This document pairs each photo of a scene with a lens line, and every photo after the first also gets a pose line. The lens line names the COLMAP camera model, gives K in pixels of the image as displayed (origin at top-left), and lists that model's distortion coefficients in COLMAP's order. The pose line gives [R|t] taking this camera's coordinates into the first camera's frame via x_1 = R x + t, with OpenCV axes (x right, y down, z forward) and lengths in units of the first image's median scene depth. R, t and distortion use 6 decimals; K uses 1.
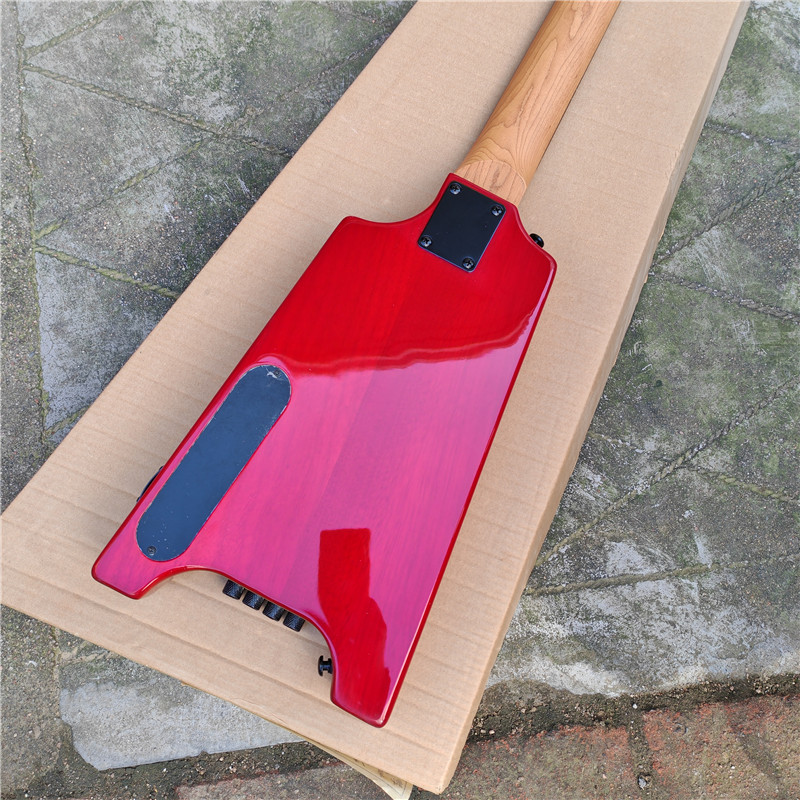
lens RADIAL K [[826.7, 0, 415.1], [0, 826.7, 400.1], [0, 0, 1]] dist [0.036842, 0.000000]
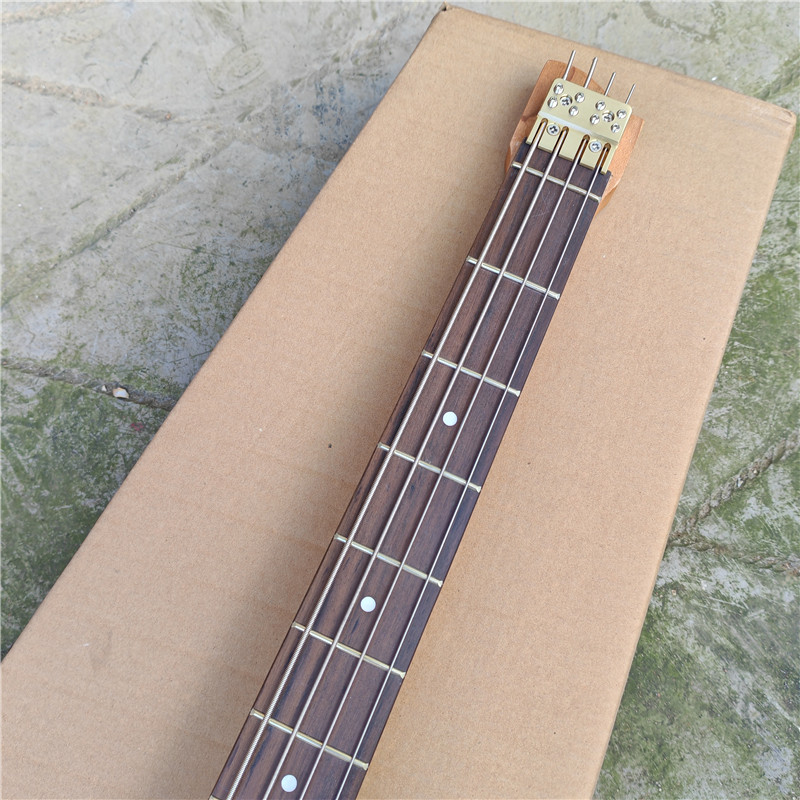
lens RADIAL K [[826.7, 0, 406.7], [0, 826.7, 395.2], [0, 0, 1]] dist [0.036842, 0.000000]
pose [[0.997660, -0.062805, -0.027031, 0.300951], [0.063868, 0.997139, 0.040427, -0.685570], [0.024415, -0.042059, 0.998817, 0.532547]]
